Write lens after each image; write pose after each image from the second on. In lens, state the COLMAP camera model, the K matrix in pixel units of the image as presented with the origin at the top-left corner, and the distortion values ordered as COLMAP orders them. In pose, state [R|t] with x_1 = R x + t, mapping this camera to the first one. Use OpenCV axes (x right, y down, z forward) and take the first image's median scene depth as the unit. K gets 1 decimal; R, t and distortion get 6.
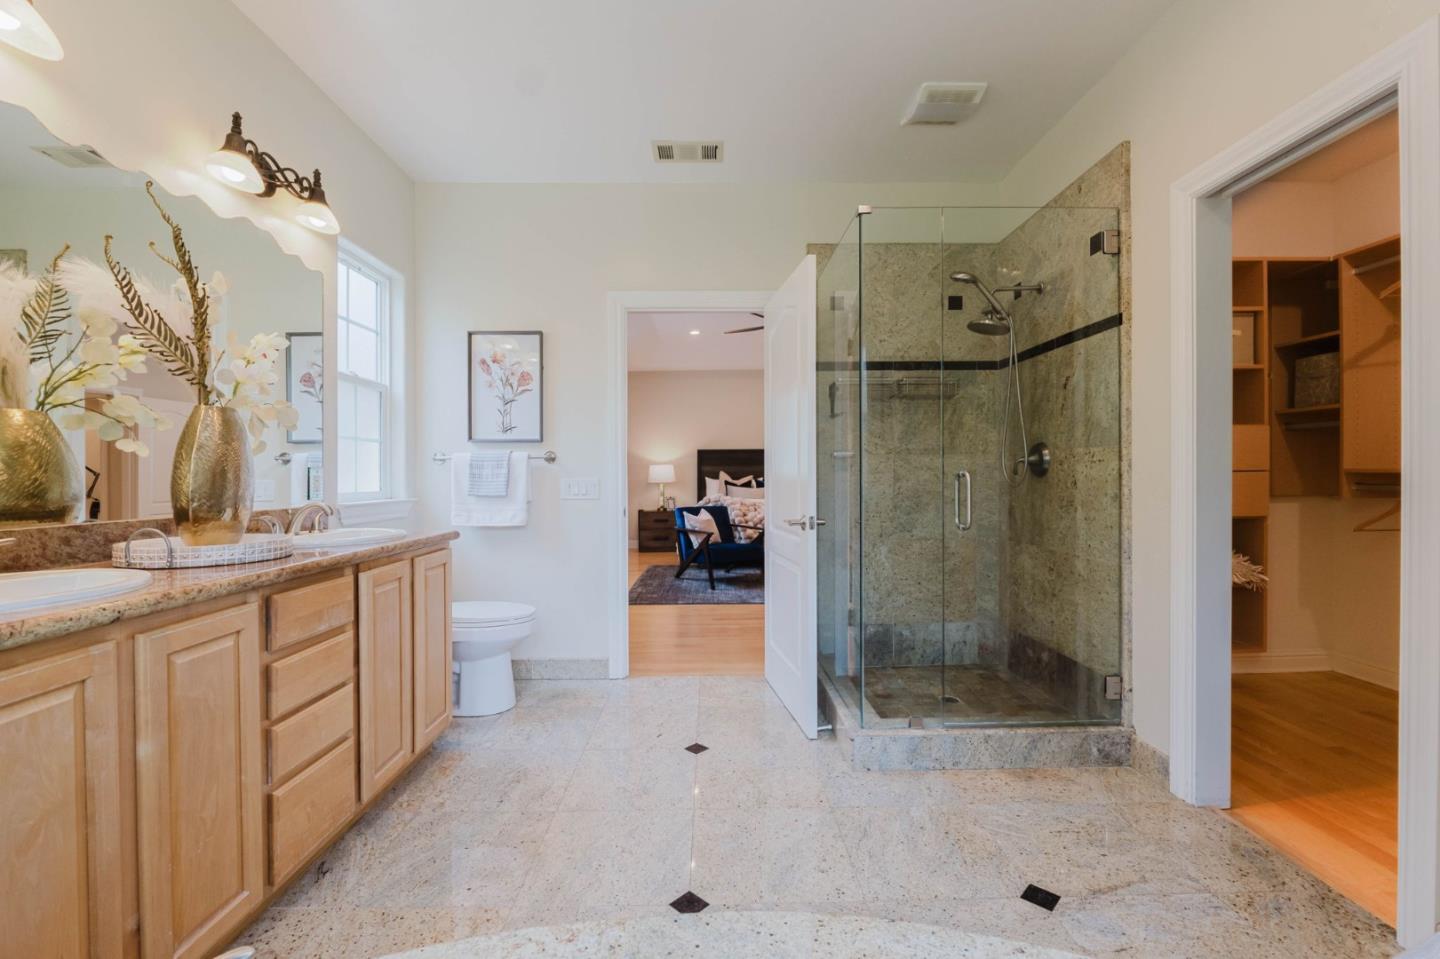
lens RADIAL K [[611.1, 0, 722.1], [0, 611.1, 484.6], [0, 0, 1]] dist [-0.010755, -0.000270]
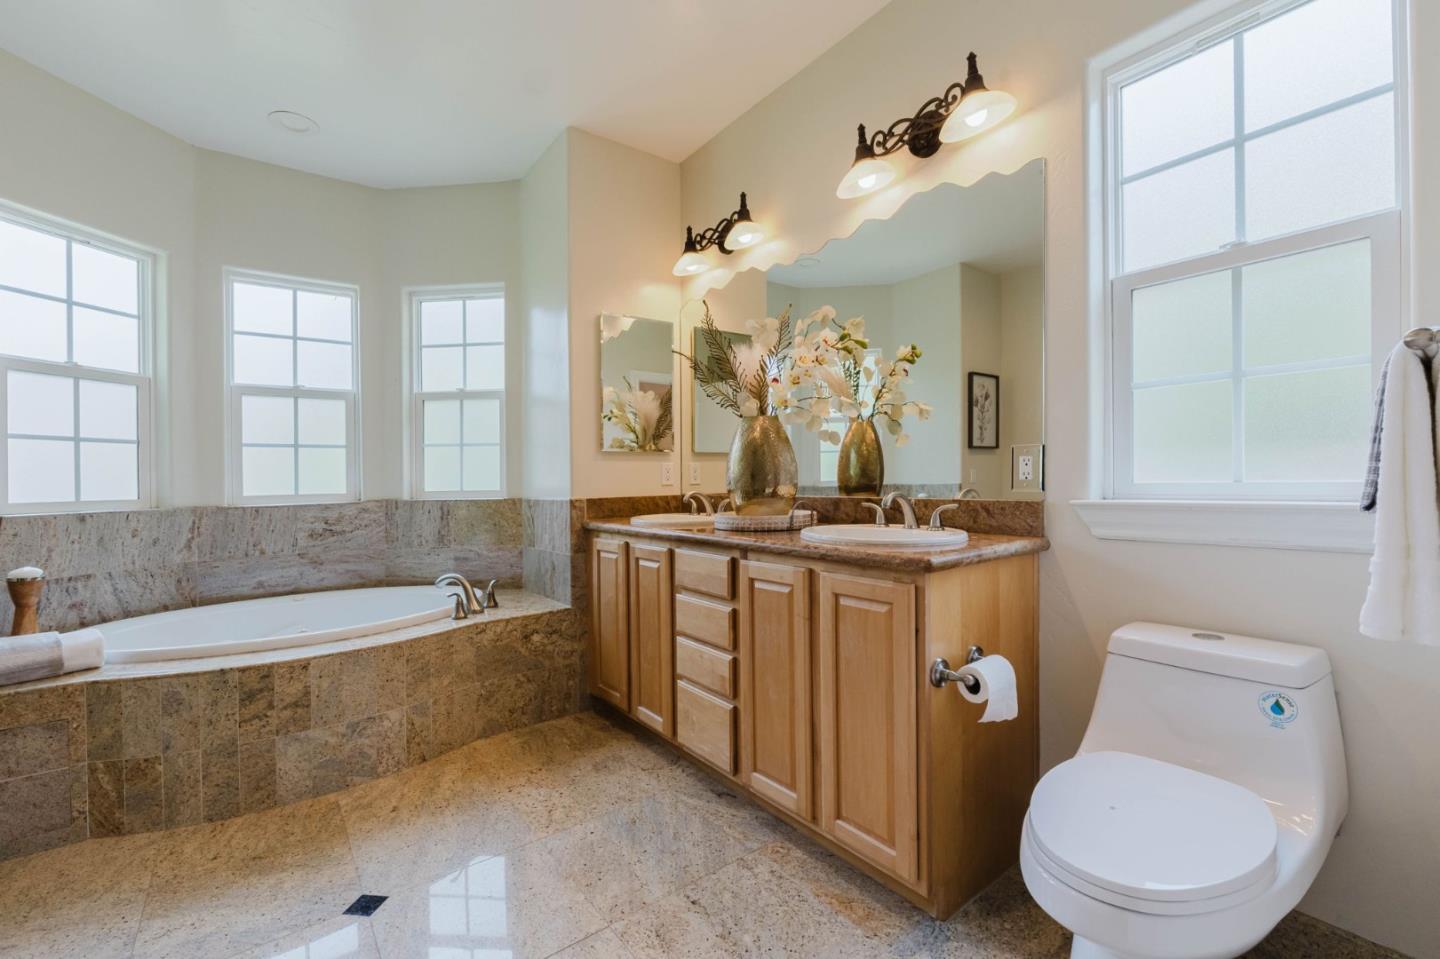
lens RADIAL K [[611.1, 0, 722.1], [0, 611.1, 484.6], [0, 0, 1]] dist [-0.010755, -0.000270]
pose [[-0.806820, 0.011486, -0.590686, 0.033246], [0.005392, 0.999913, 0.012078, 0.006886], [0.590773, 0.006560, -0.806811, 1.437474]]
